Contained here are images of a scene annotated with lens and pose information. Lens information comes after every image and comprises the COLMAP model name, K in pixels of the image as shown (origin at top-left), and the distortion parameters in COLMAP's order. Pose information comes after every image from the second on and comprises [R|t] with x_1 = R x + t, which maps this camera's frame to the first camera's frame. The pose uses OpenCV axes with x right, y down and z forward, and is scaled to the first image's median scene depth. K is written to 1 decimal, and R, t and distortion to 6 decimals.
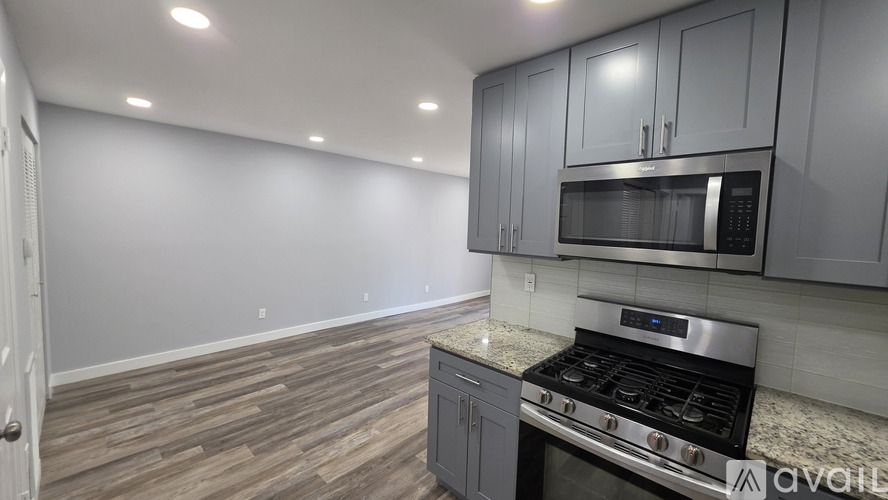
lens RADIAL K [[355.5, 0, 440.0], [0, 355.5, 246.3], [0, 0, 1]] dist [-0.000546, 0.000186]
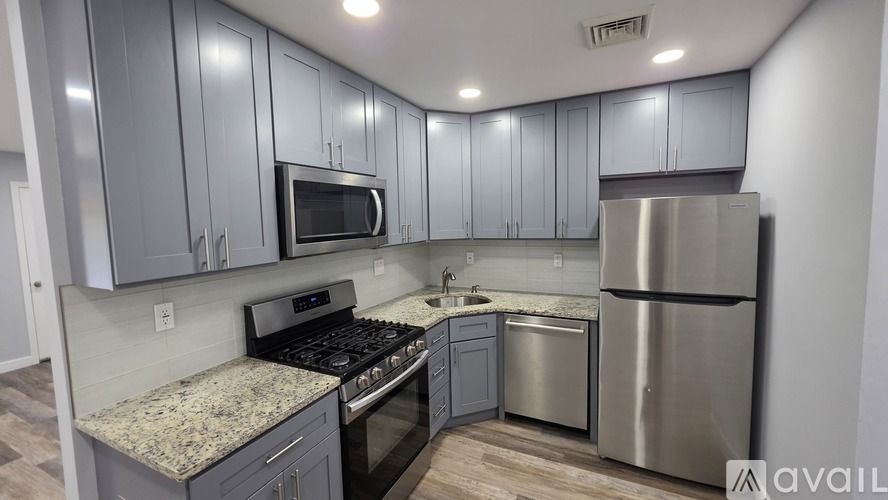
lens RADIAL K [[355.5, 0, 440.0], [0, 355.5, 246.3], [0, 0, 1]] dist [-0.000546, 0.000186]
pose [[-0.302367, -0.096889, 0.948254, -0.330057], [0.078575, 0.988901, 0.126097, -0.044892], [-0.949947, 0.112636, -0.291398, 0.447159]]
